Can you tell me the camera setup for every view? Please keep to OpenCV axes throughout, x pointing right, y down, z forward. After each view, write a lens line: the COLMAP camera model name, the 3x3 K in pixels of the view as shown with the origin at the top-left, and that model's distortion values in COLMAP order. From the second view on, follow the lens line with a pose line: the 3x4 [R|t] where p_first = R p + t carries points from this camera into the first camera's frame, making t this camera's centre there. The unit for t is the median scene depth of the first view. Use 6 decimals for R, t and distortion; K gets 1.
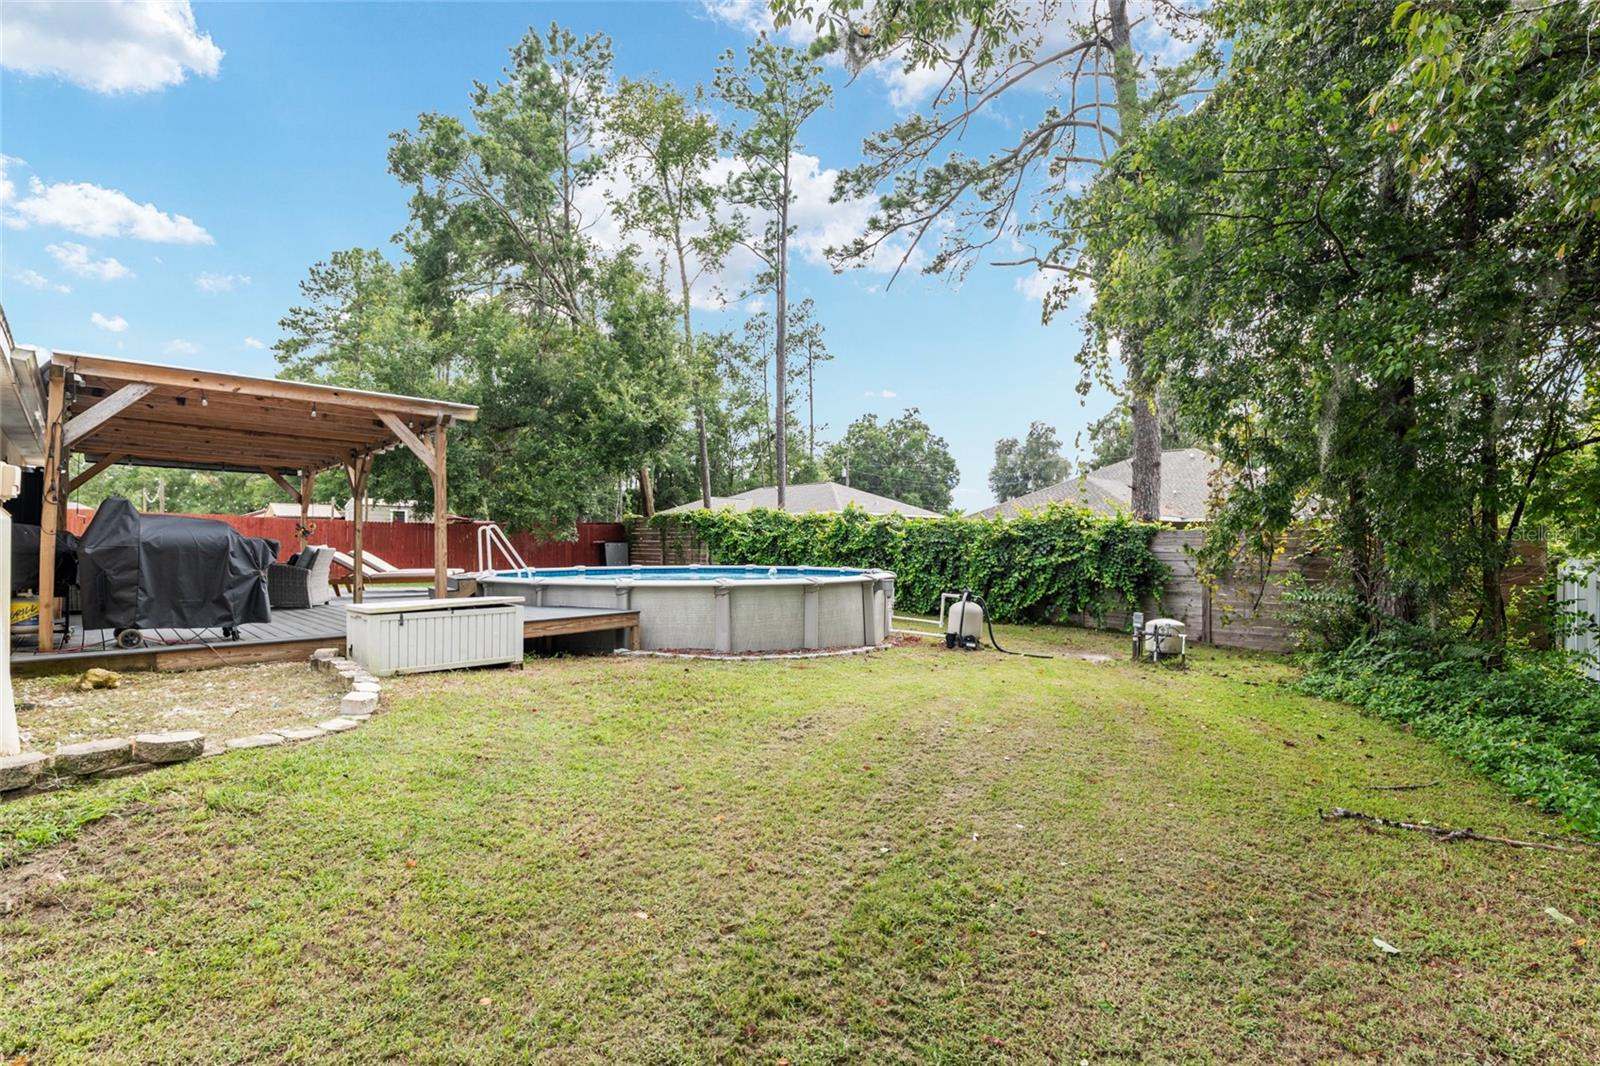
lens RADIAL K [[738.0, 0, 810.9], [0, 738.0, 529.5], [0, 0, 1]] dist [-0.009947, -0.000374]
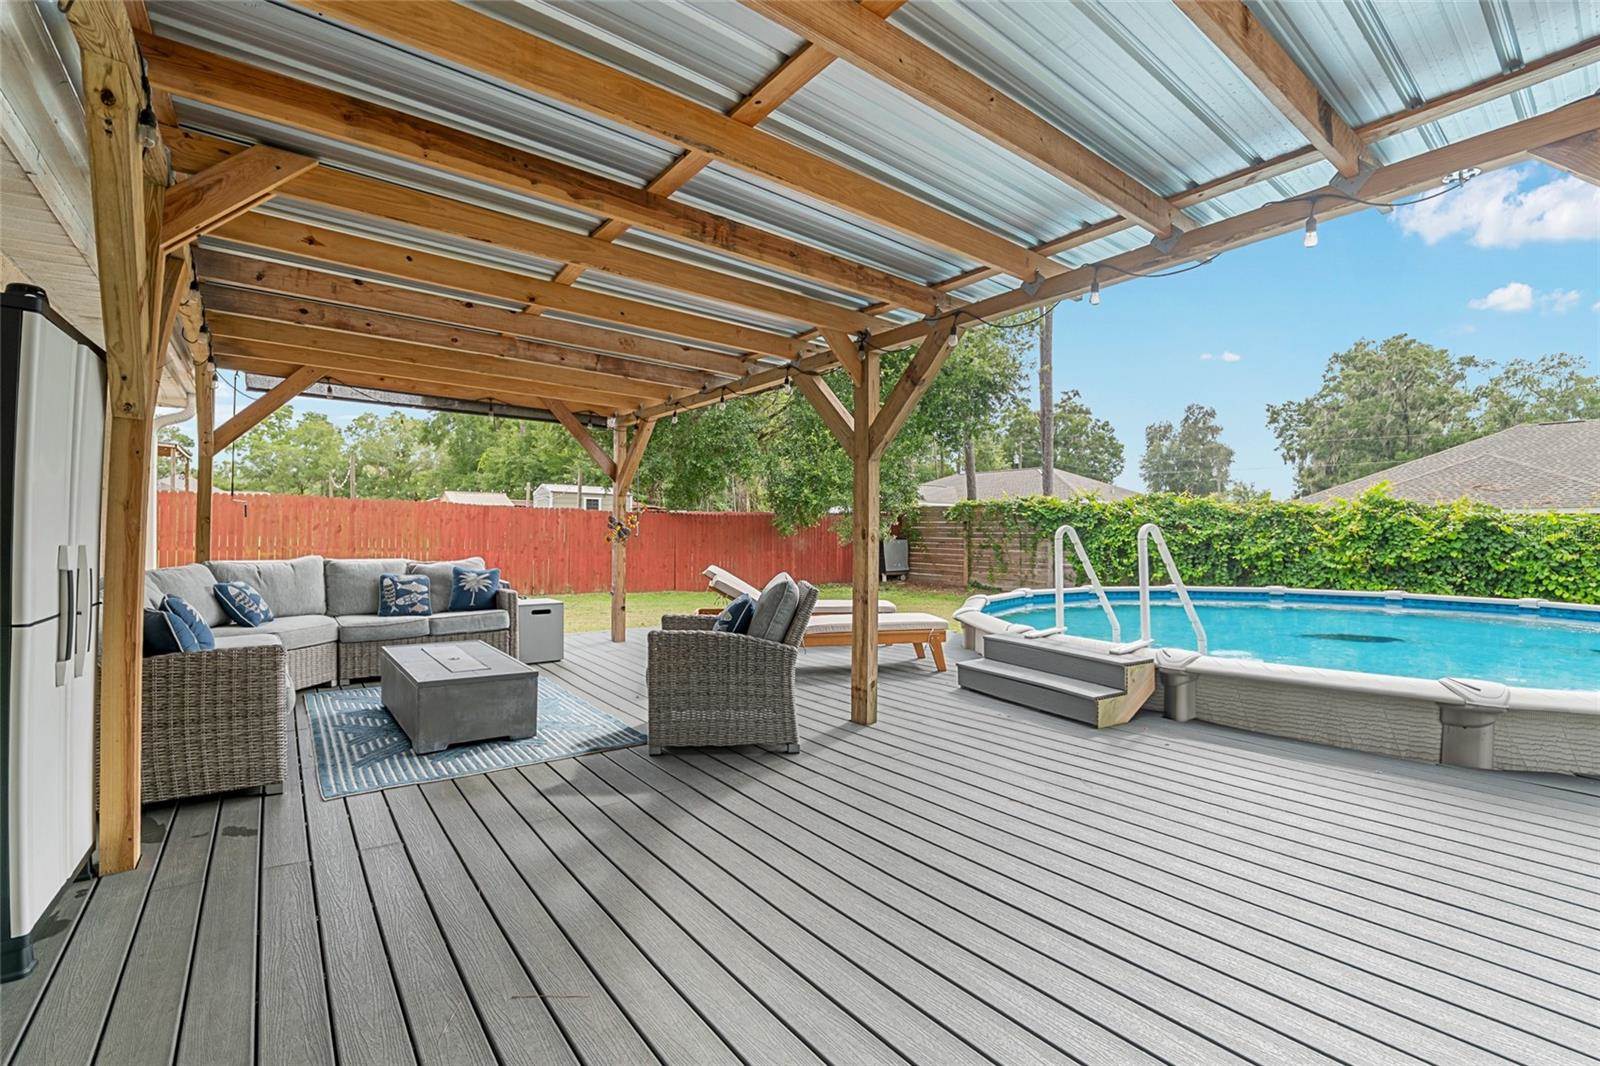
lens RADIAL K [[700.1, 0, 809.1], [0, 700.1, 543.3], [0, 0, 1]] dist [-0.011952, 0.002326]
pose [[0.988566, 0.009944, -0.150460, -0.313577], [-0.004597, 0.999347, 0.035846, -0.005163], [0.150719, -0.034745, 0.987966, 0.330965]]
